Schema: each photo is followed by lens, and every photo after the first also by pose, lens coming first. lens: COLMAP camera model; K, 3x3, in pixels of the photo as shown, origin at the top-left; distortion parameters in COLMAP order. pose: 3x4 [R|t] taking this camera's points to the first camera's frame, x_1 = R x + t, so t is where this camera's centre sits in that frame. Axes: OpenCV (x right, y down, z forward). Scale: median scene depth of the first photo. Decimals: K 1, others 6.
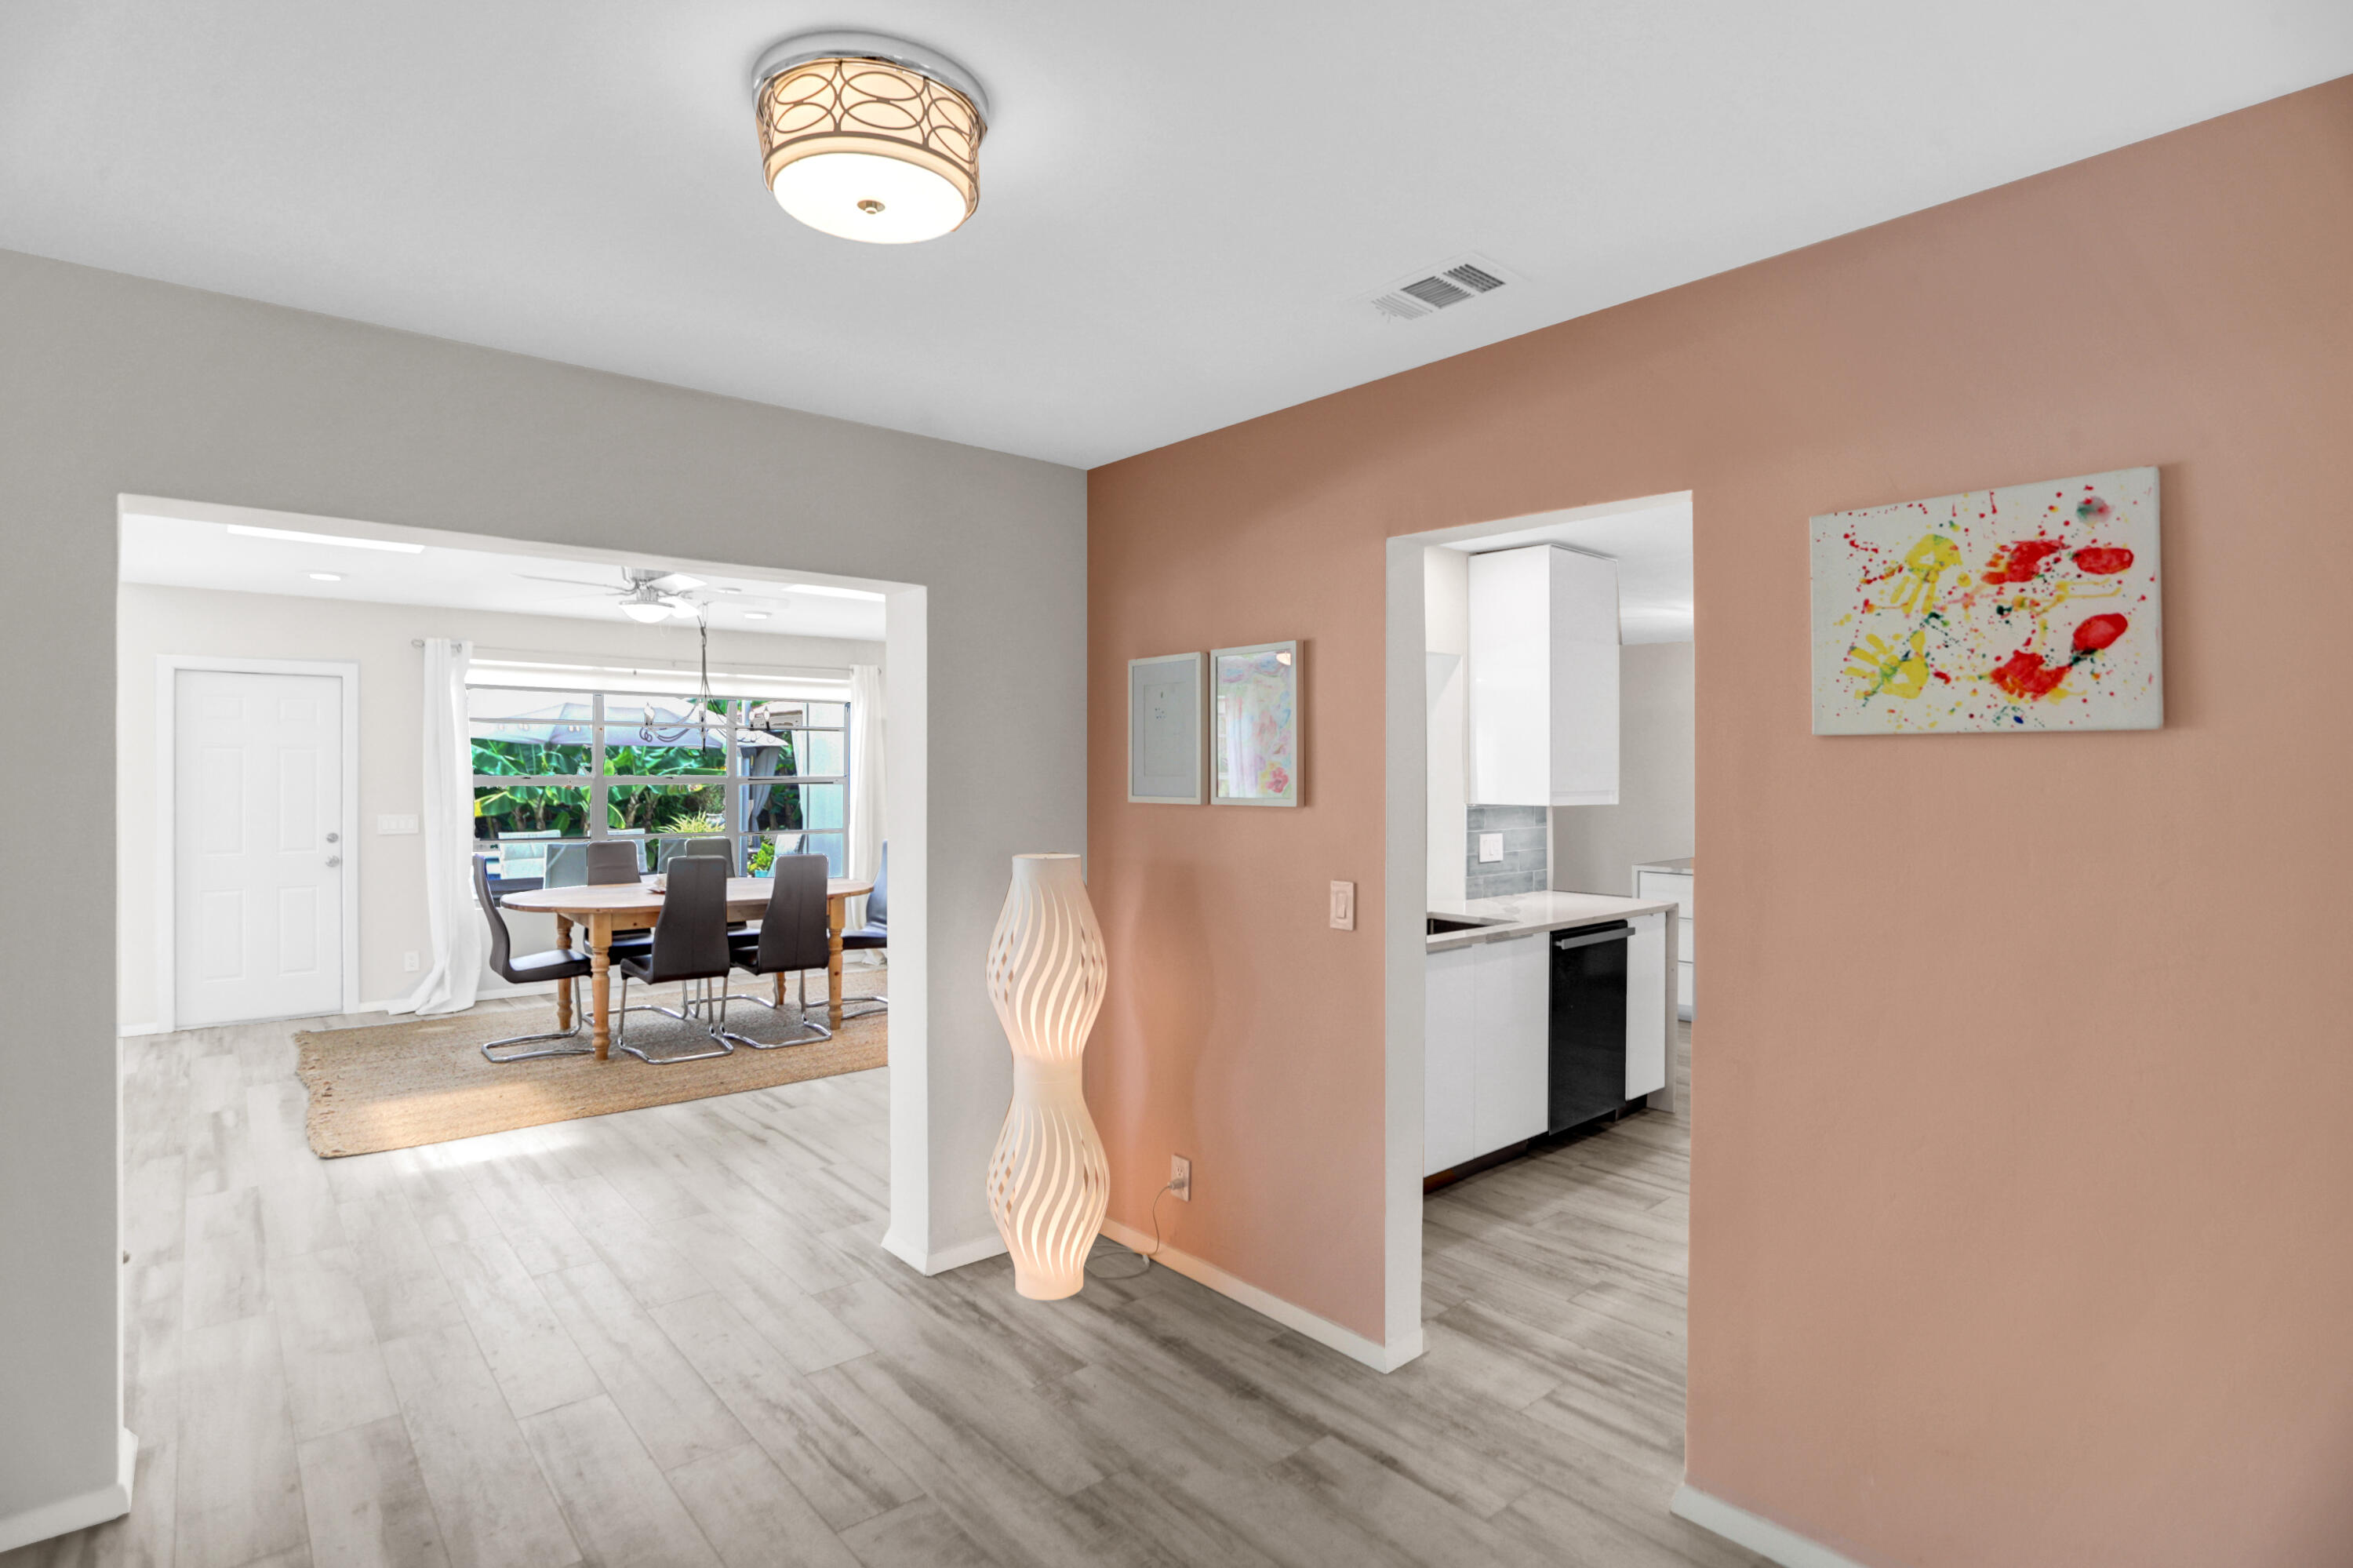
lens RADIAL K [[1178.8, 0, 1201.2], [0, 1178.8, 771.8], [0, 0, 1]] dist [-0.061871, 0.021360]
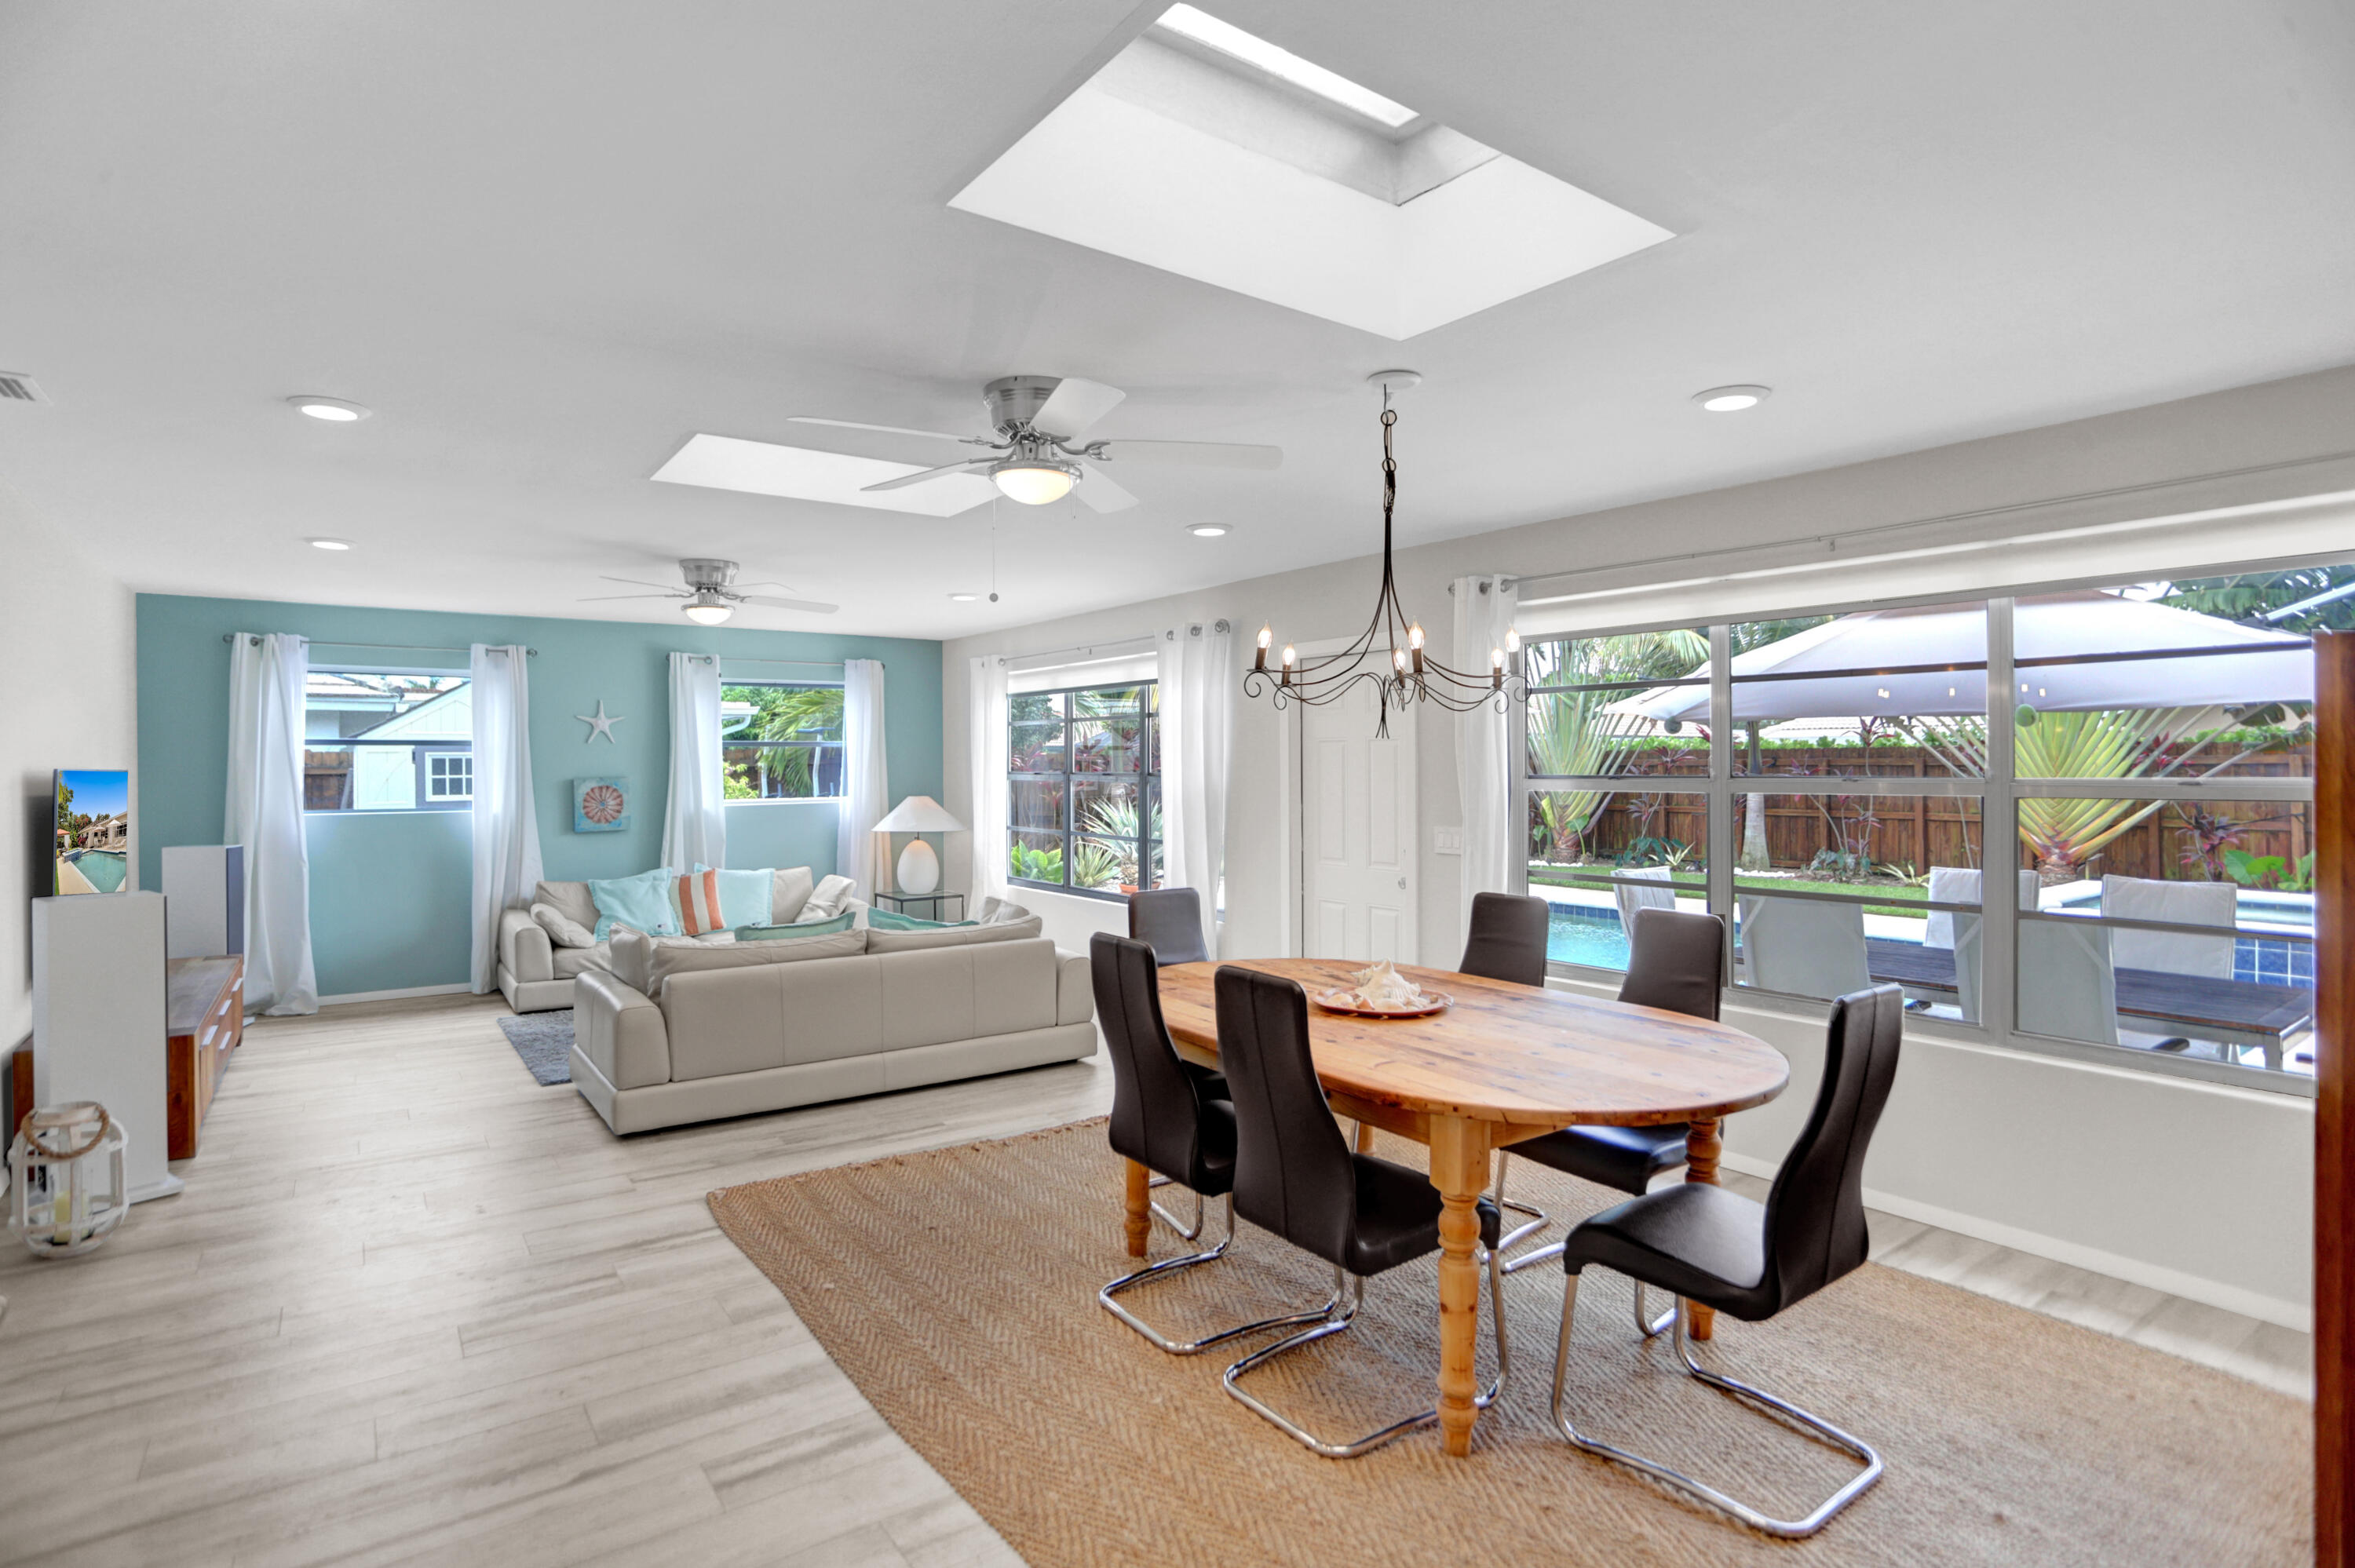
lens RADIAL K [[1179.6, 0, 1153.8], [0, 1179.6, 755.6], [0, 0, 1]] dist [-0.061871, 0.021360]
pose [[-0.113666, -0.008998, -0.993478, 0.178014], [0.001396, 0.999957, -0.009216, -0.004314], [0.993518, -0.002434, -0.113649, 2.405883]]
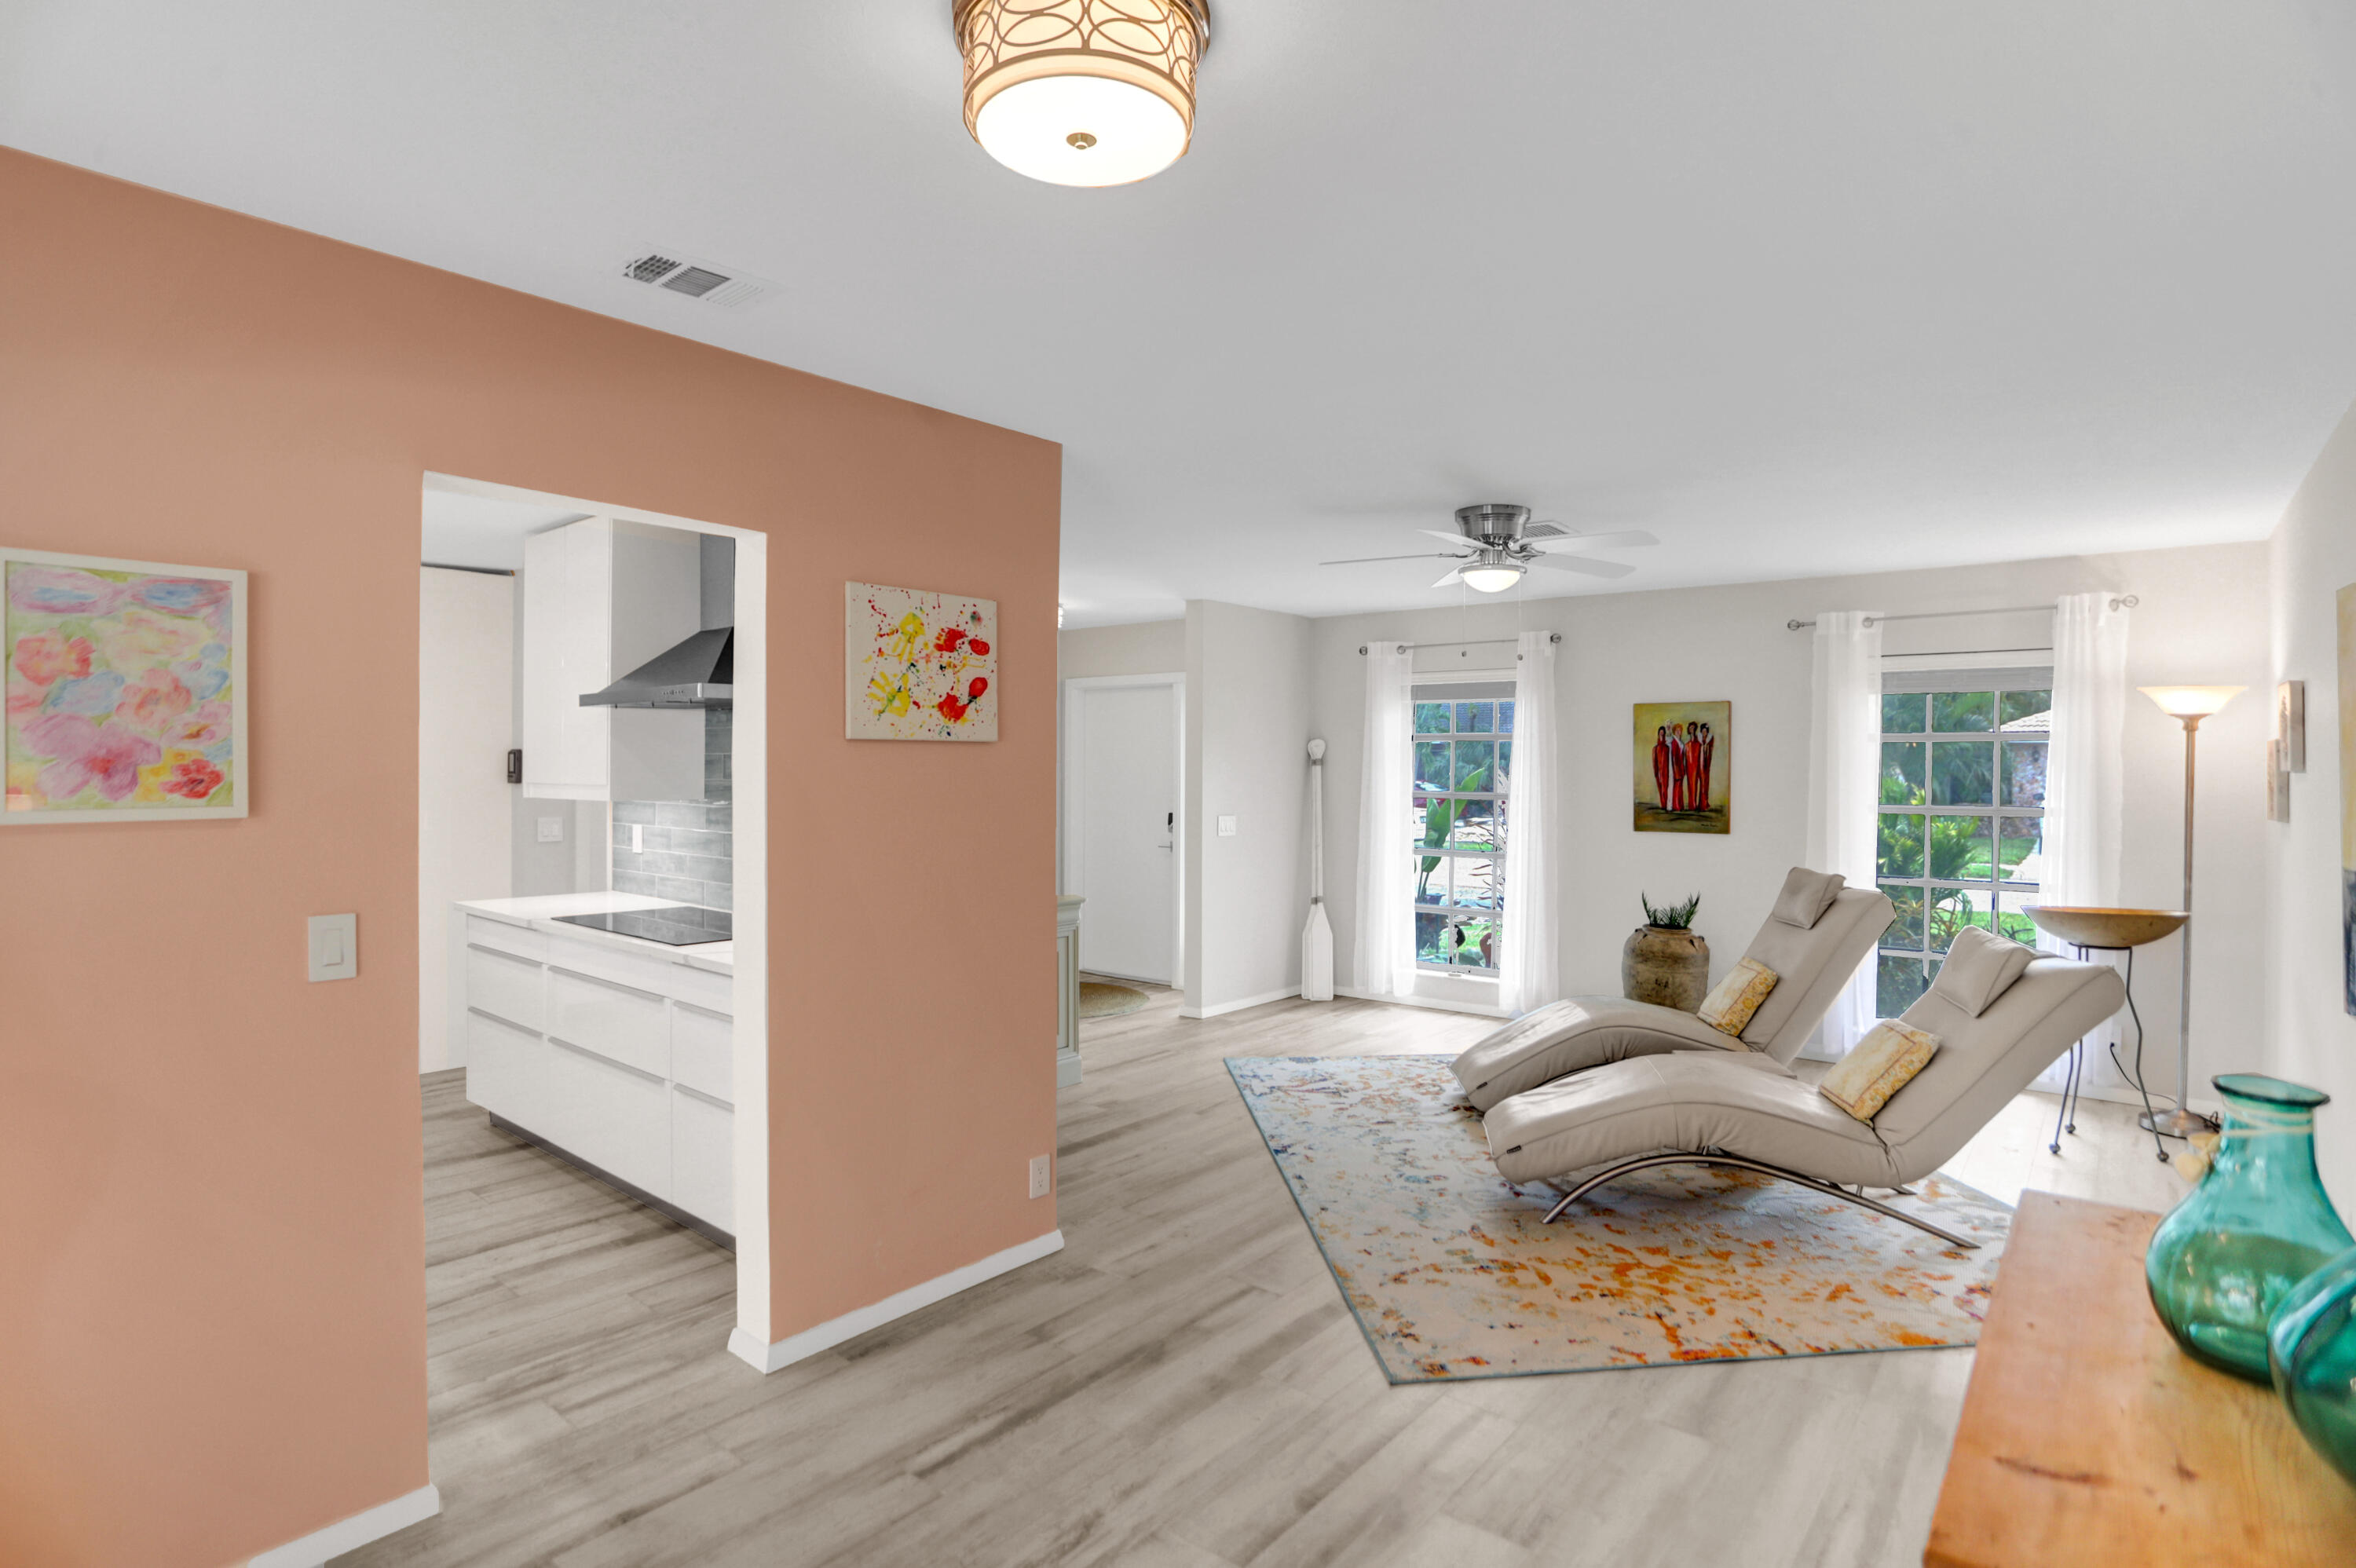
lens RADIAL K [[1180.2, 0, 1139.6], [0, 1180.2, 788.4], [0, 0, 1]] dist [-0.061871, 0.021360]
pose [[-0.134971, -0.021339, 0.990620, -0.753565], [0.000529, 0.999766, 0.021608, -0.001514], [-0.990849, 0.003441, -0.134928, 0.688686]]
